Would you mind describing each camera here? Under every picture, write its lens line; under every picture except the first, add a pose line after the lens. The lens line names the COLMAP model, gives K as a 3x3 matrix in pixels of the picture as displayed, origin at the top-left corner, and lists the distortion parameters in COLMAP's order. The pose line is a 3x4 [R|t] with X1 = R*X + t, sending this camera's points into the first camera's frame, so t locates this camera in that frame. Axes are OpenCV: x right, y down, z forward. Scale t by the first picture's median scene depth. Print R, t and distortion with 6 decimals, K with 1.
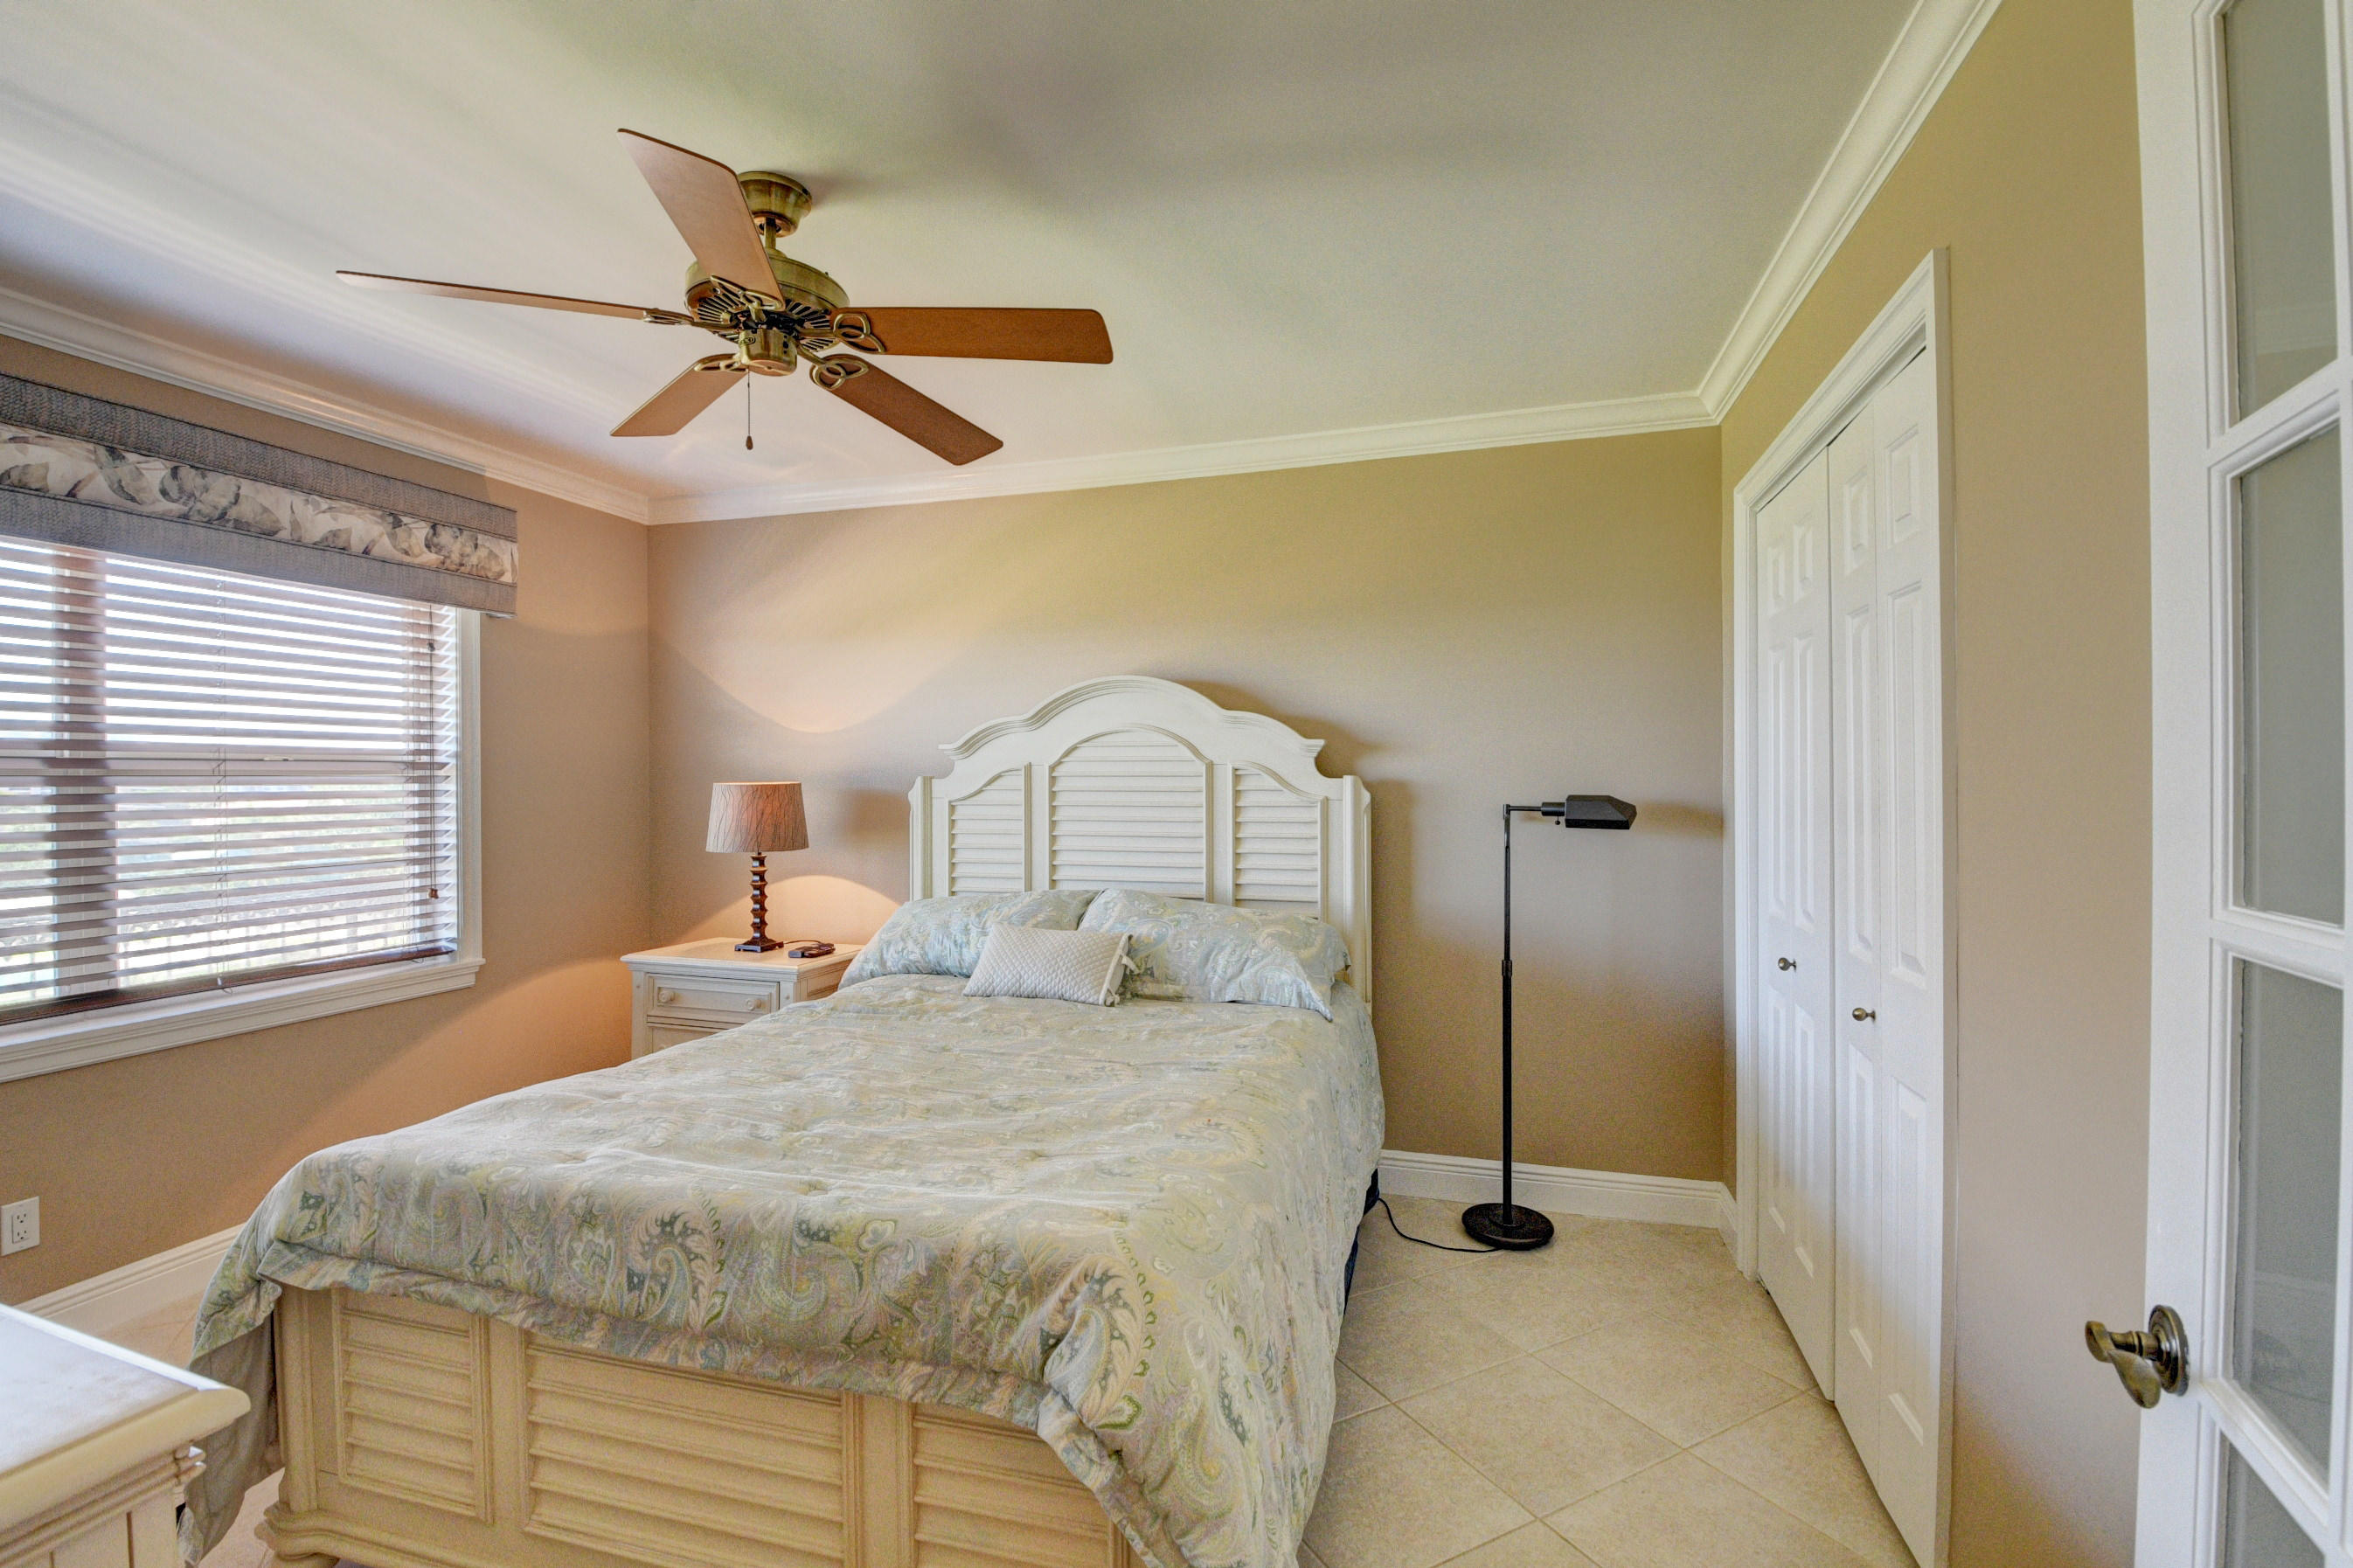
lens RADIAL K [[1034.7, 0, 1176.3], [0, 1034.7, 777.1], [0, 0, 1]] dist [0.016252, -0.029882]
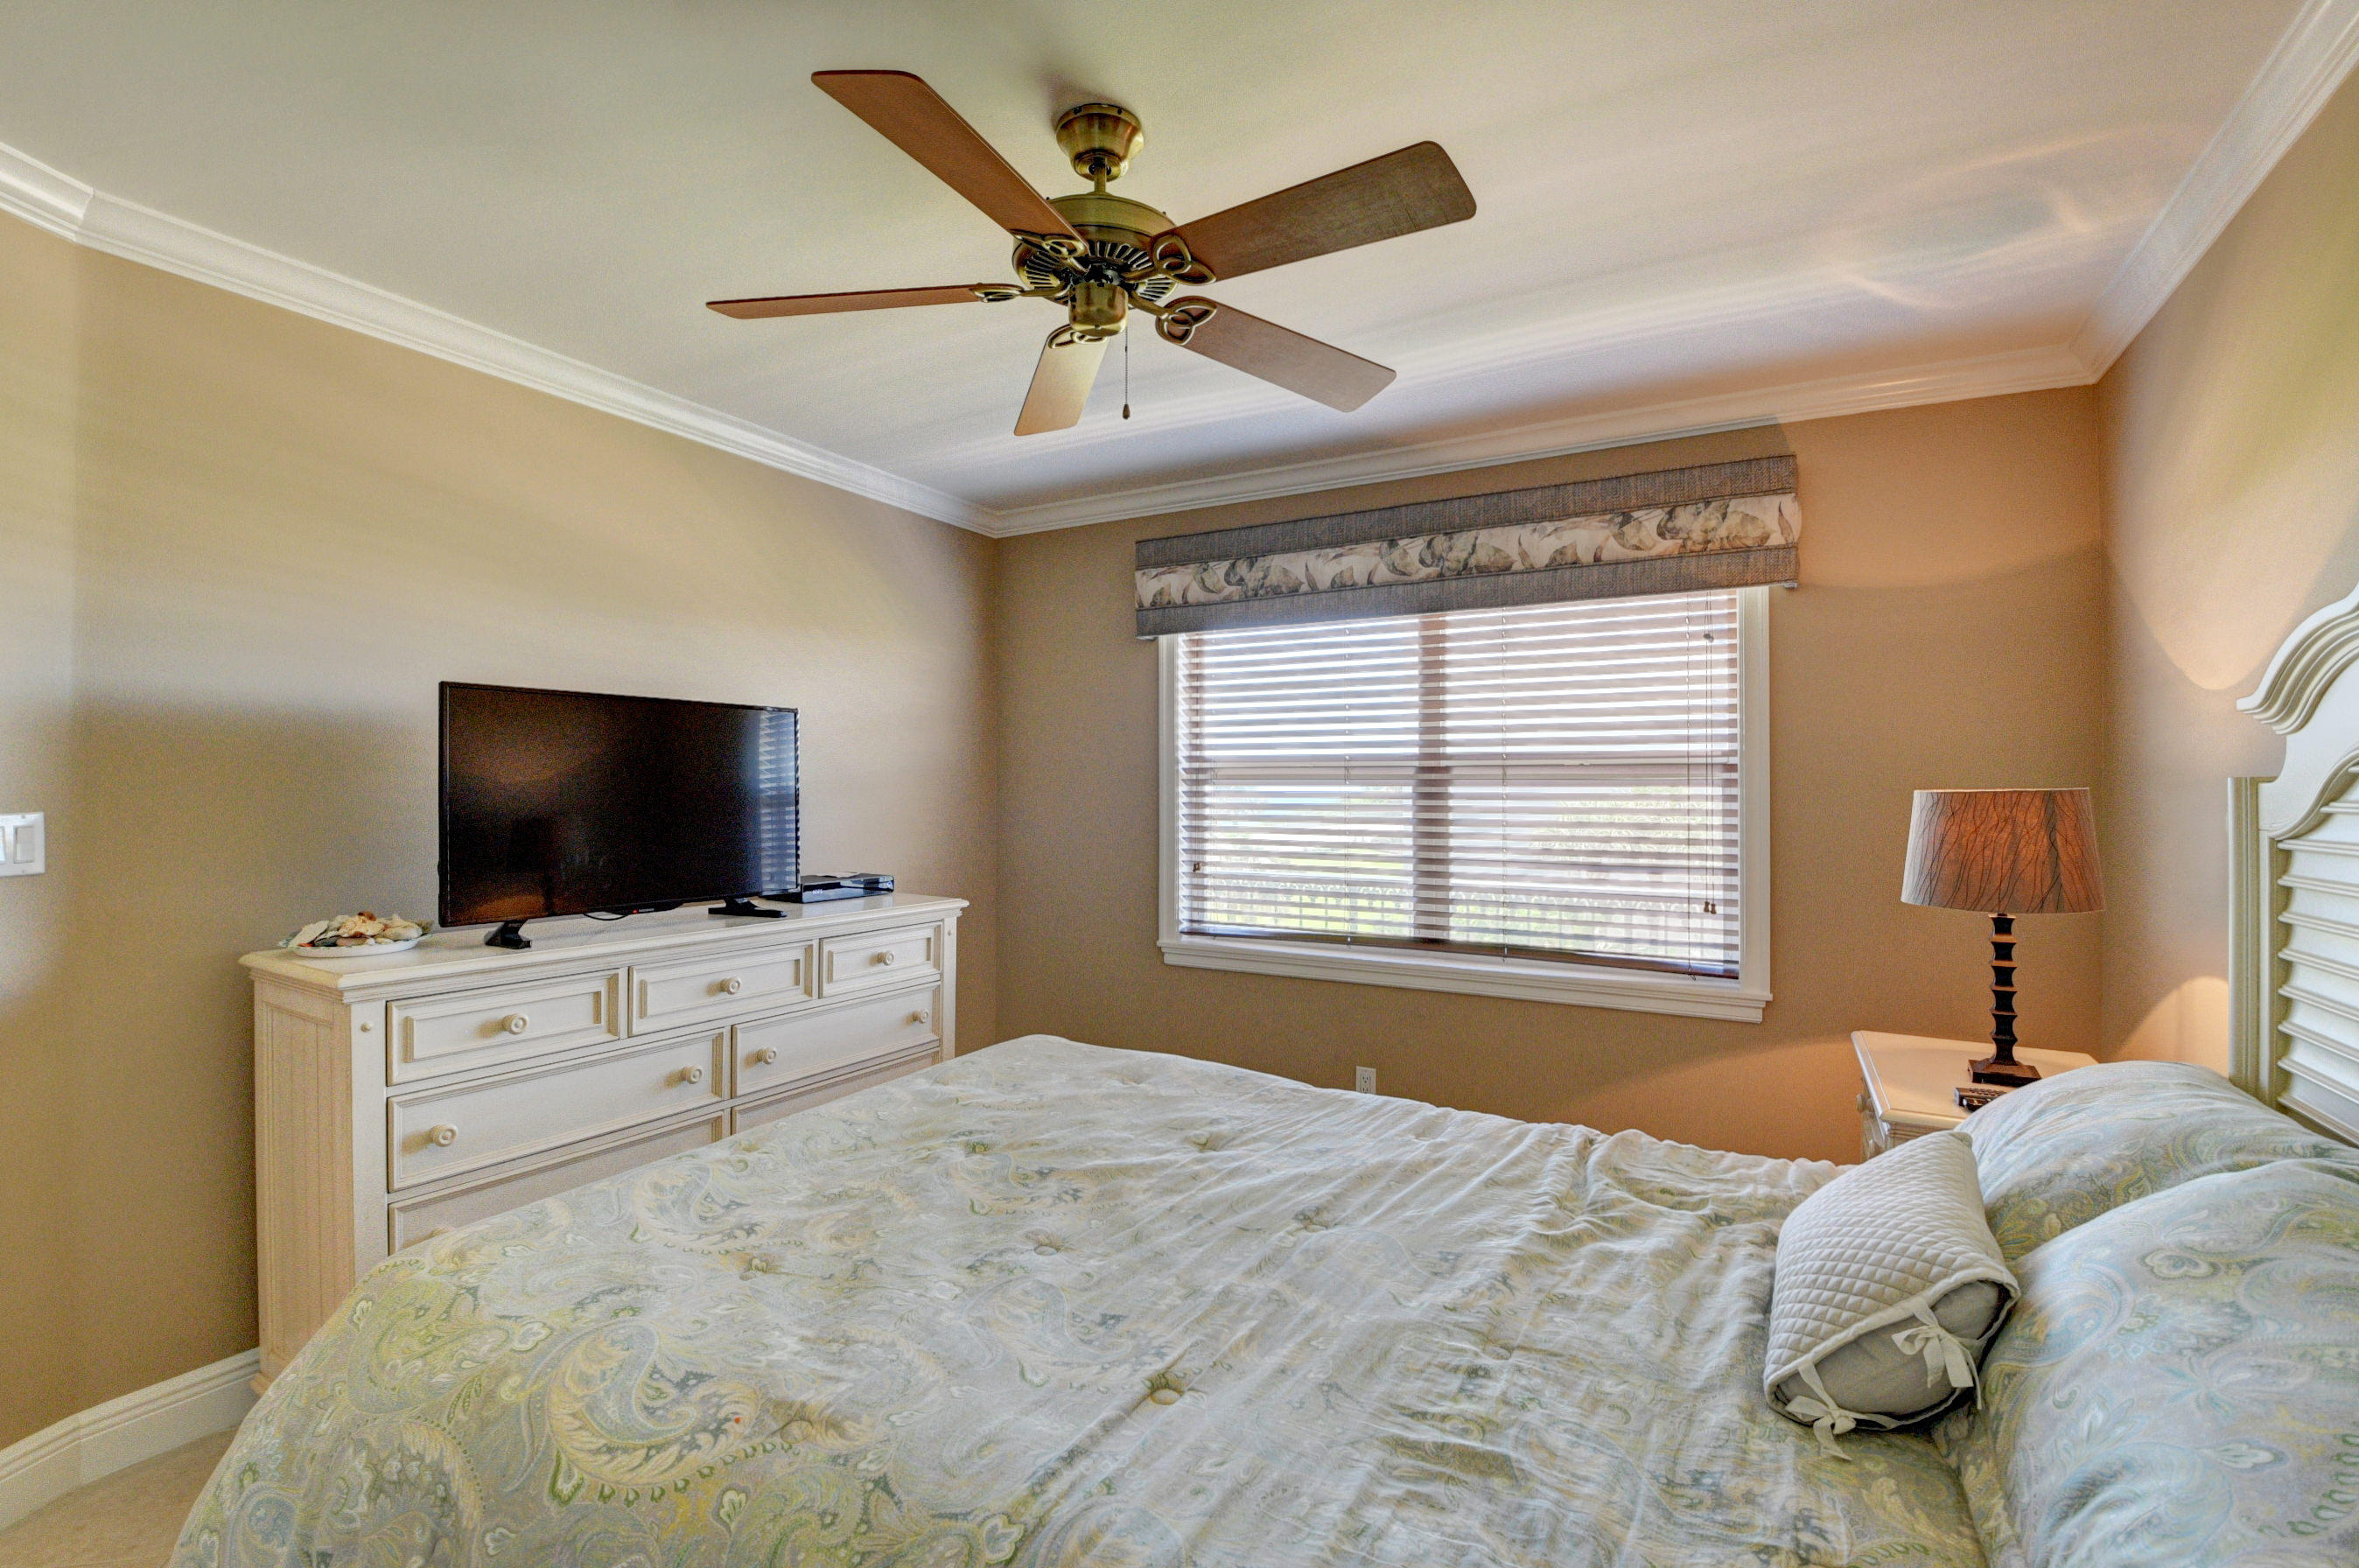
lens RADIAL K [[1037.4, 0, 1179.3], [0, 1037.4, 777.1], [0, 0, 1]] dist [0.016252, -0.029882]
pose [[-0.222321, -0.004712, -0.974962, 0.346121], [-0.001097, 0.999989, -0.004583, 0.002658], [0.974973, 0.000051, -0.222324, 0.923862]]
